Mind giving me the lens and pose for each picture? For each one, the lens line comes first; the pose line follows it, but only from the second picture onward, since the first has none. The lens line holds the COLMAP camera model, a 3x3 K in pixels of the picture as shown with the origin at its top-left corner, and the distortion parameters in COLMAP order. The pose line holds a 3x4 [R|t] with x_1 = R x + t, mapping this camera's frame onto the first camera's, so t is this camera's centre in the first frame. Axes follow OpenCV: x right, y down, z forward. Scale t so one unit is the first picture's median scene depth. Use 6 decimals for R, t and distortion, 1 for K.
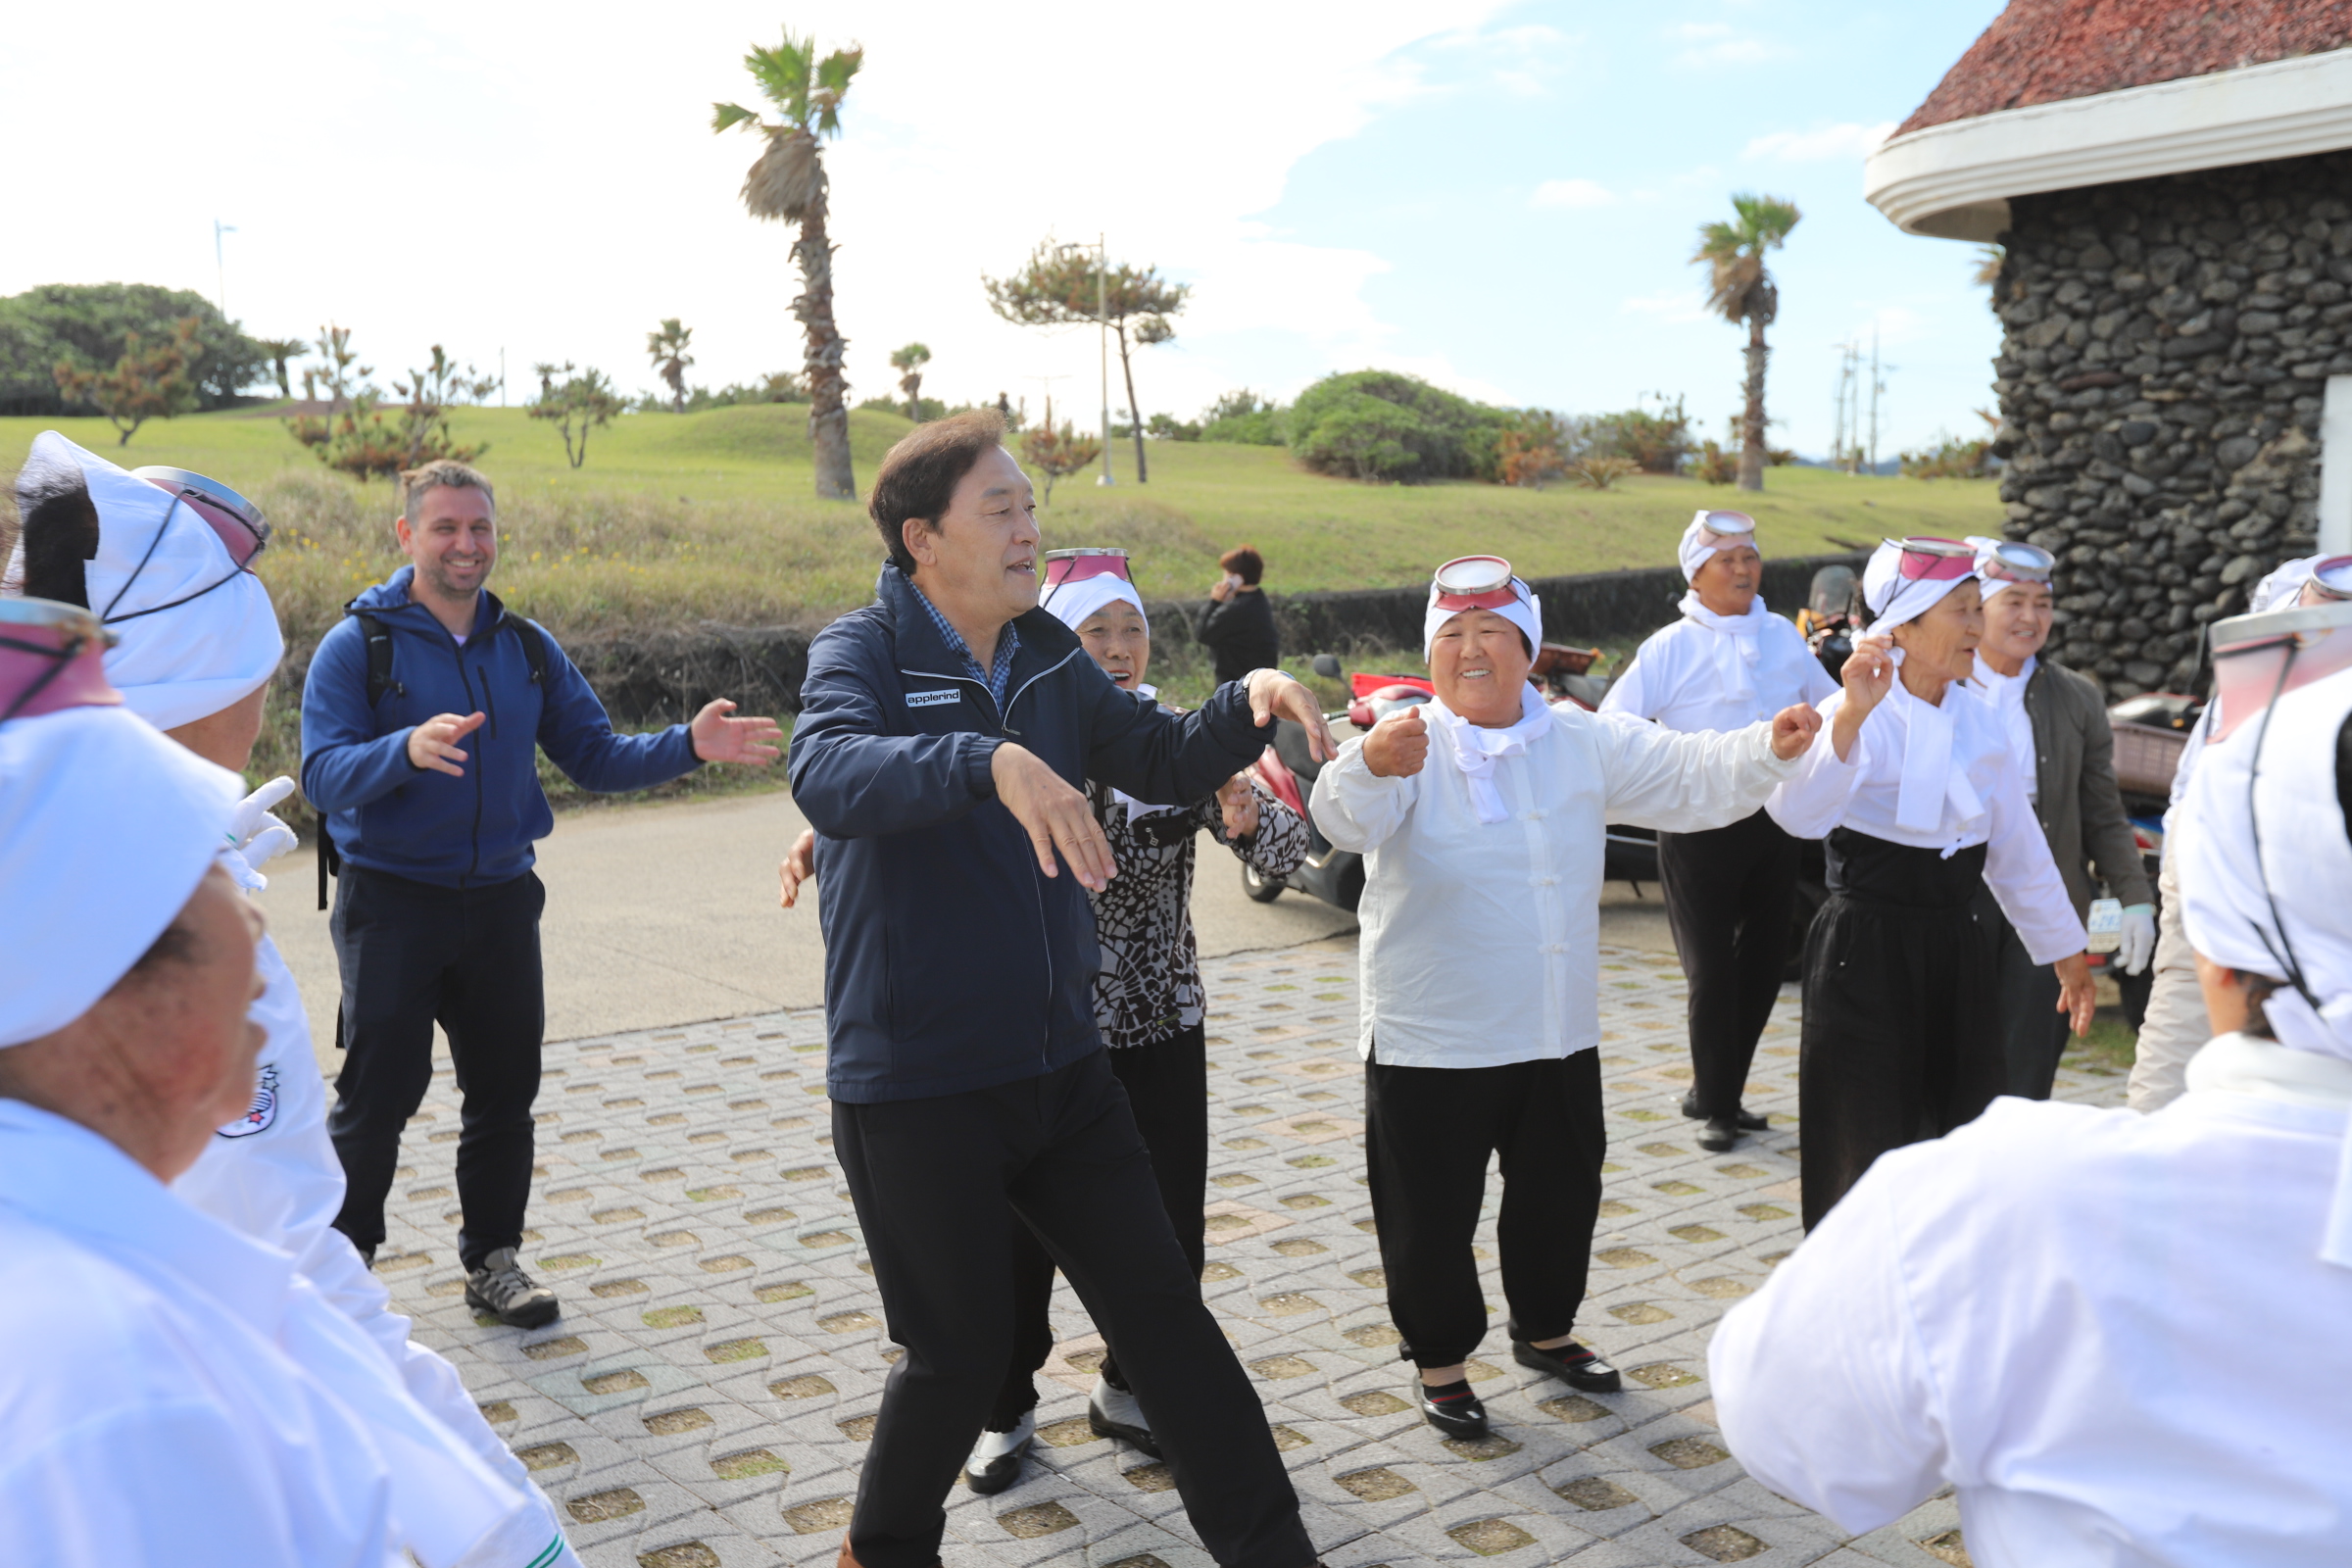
lens RADIAL K [[2205.8, 0, 1192.8], [0, 2205.8, 775.3], [0, 0, 1]] dist [0.002723, 0.131251]
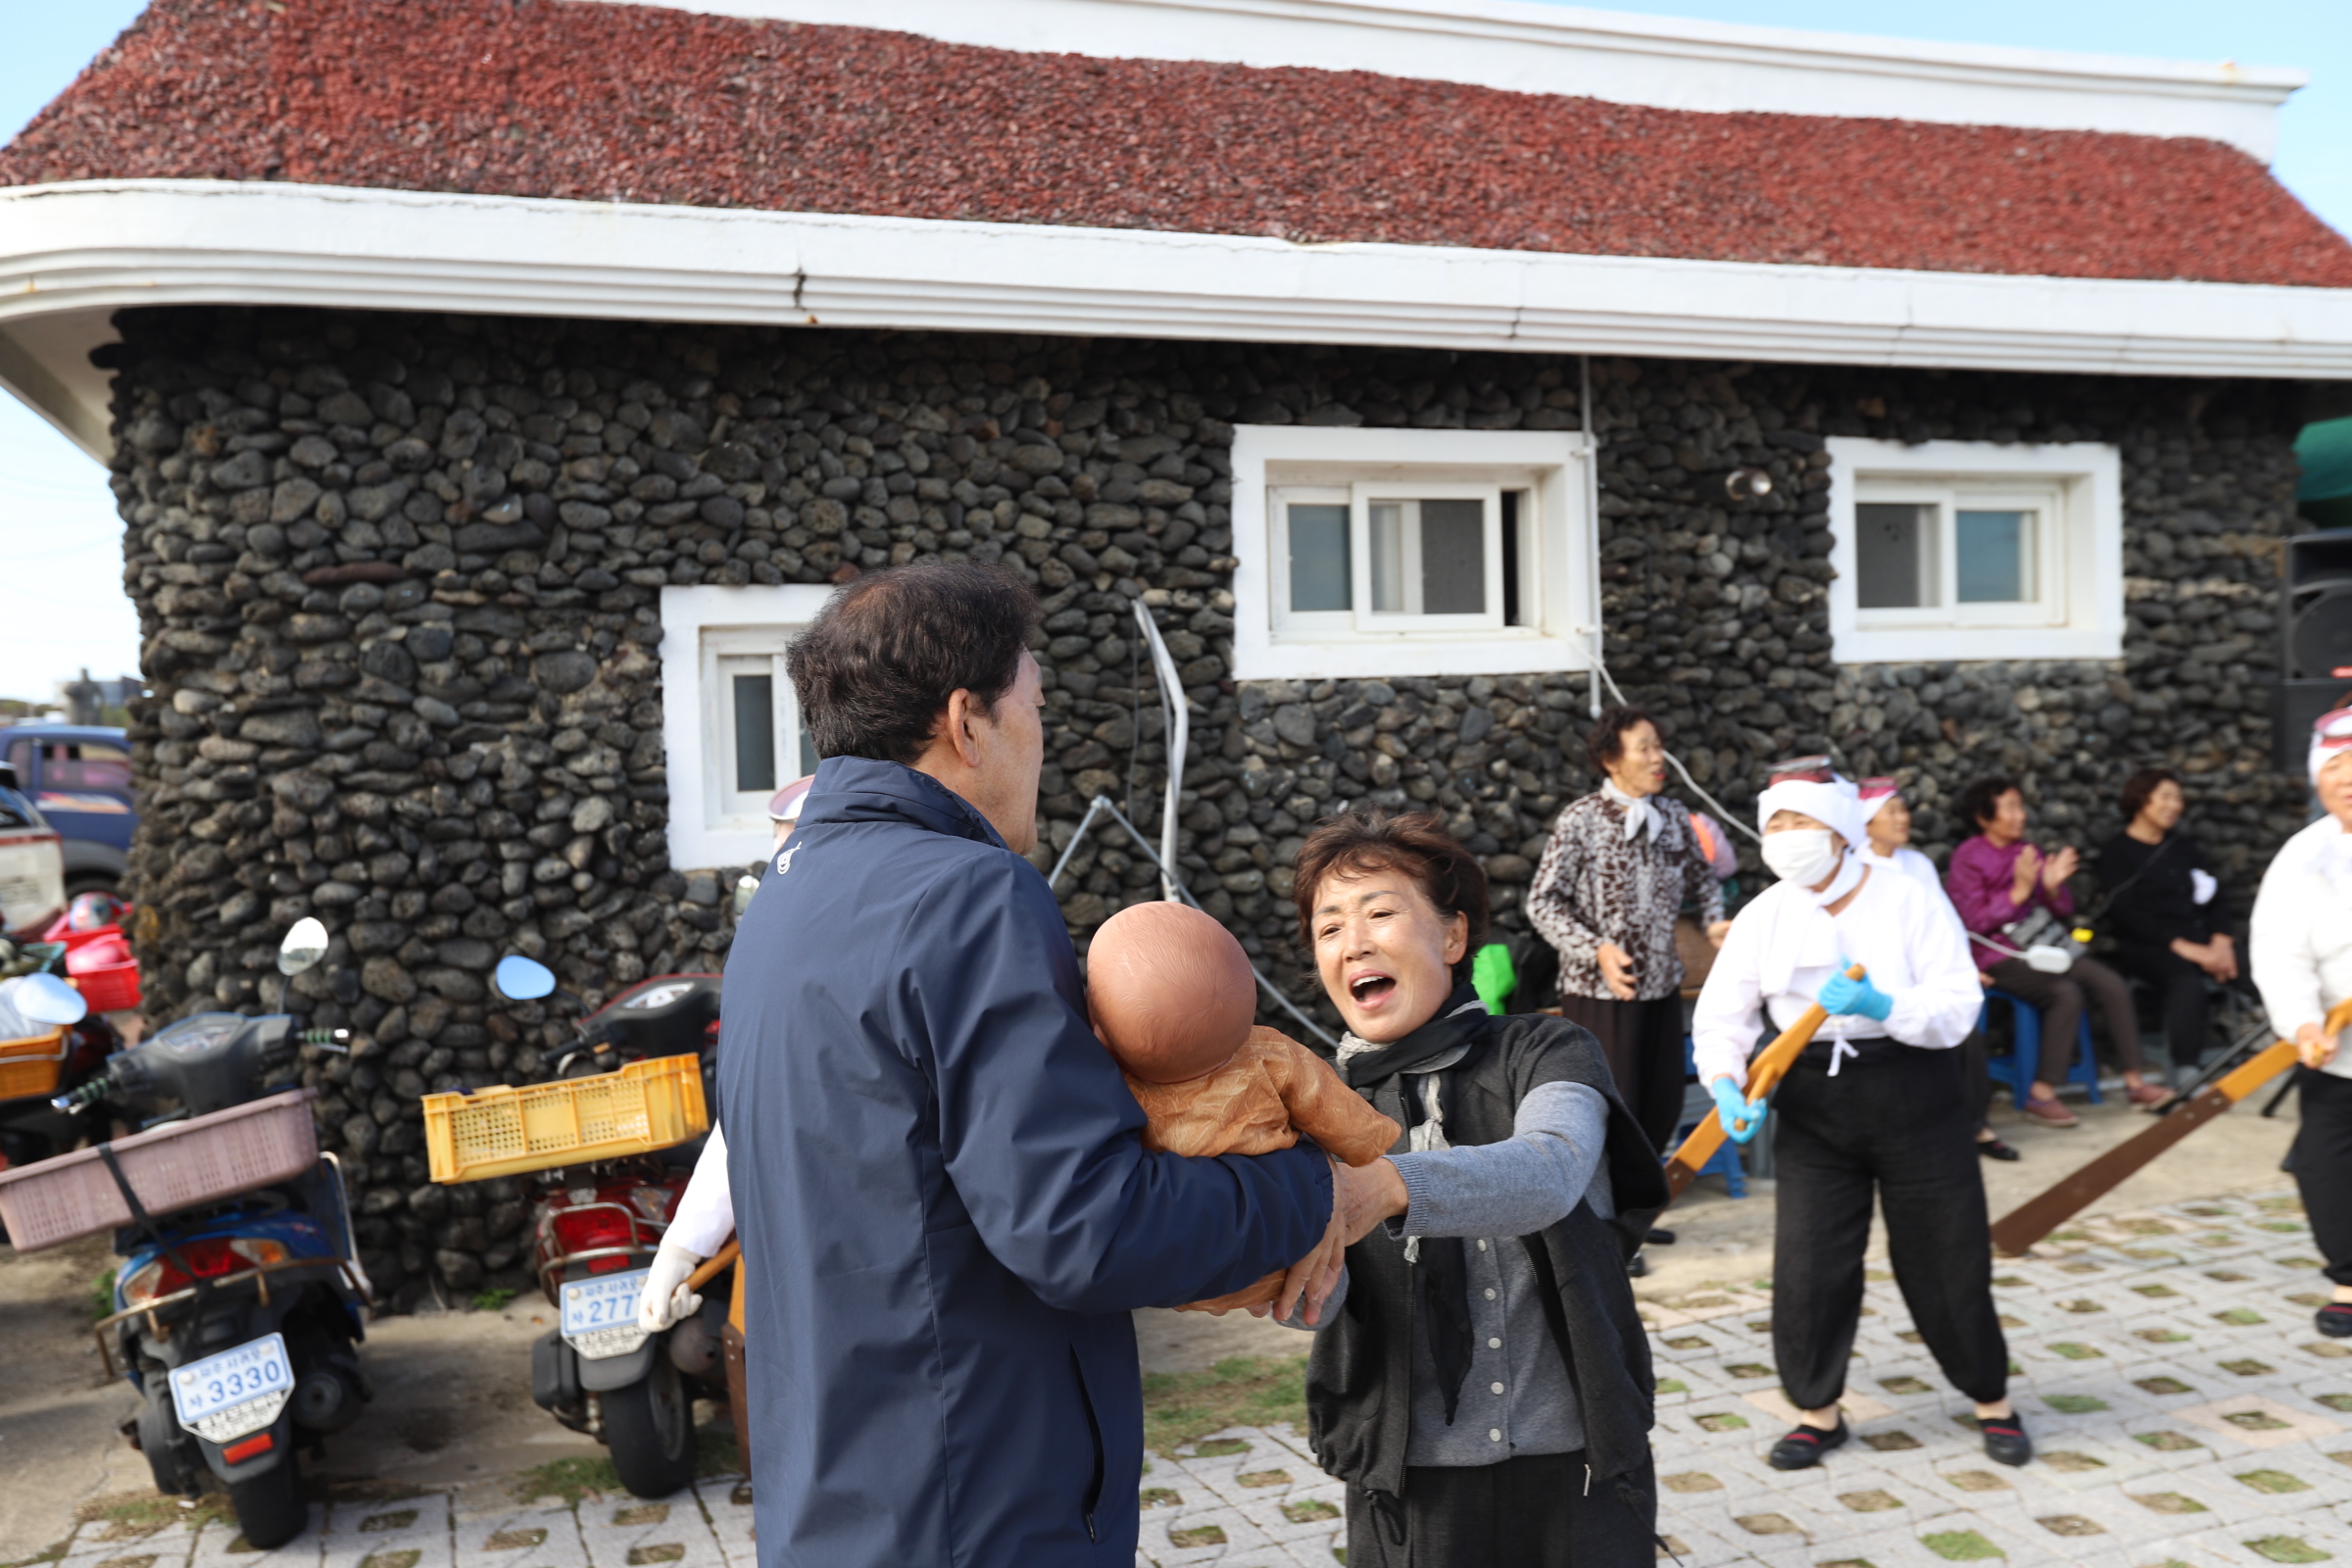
lens RADIAL K [[2049.5, 0, 1186.5], [0, 2049.5, 783.5], [0, 0, 1]] dist [-0.016101, 0.137939]
pose [[0.329650, -0.028547, 0.943672, -0.154692], [0.137226, 0.990377, -0.017977, -0.057573], [-0.934077, 0.135423, 0.330395, 0.523674]]
